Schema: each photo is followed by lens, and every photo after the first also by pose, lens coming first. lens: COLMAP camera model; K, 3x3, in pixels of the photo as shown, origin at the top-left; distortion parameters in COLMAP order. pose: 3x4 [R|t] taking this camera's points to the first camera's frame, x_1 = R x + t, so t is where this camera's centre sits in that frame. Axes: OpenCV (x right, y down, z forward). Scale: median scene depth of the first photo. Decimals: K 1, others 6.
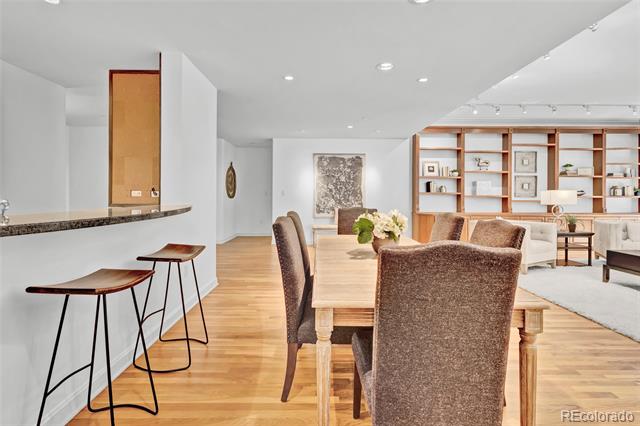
lens RADIAL K [[305.3, 0, 321.7], [0, 305.3, 191.7], [0, 0, 1]] dist [0.004988, 0.000241]
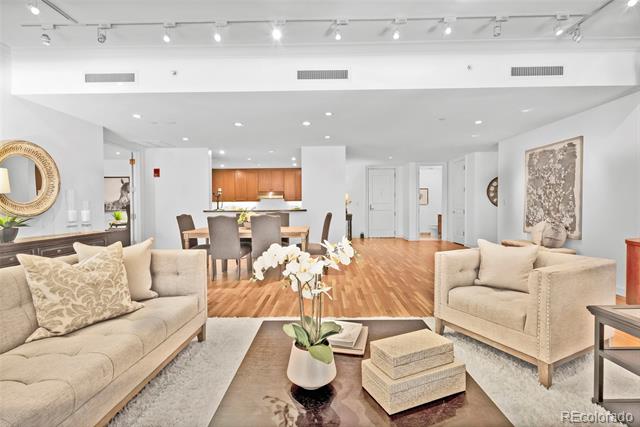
lens RADIAL K [[301.6, 0, 320.0], [0, 301.6, 213.5], [0, 0, 1]] dist [0.001970, 0.000263]
pose [[-0.015588, 0.022285, -0.999630, 0.770715], [0.020512, 0.999548, 0.021963, 0.009213], [0.999668, -0.020162, -0.016038, 0.477520]]
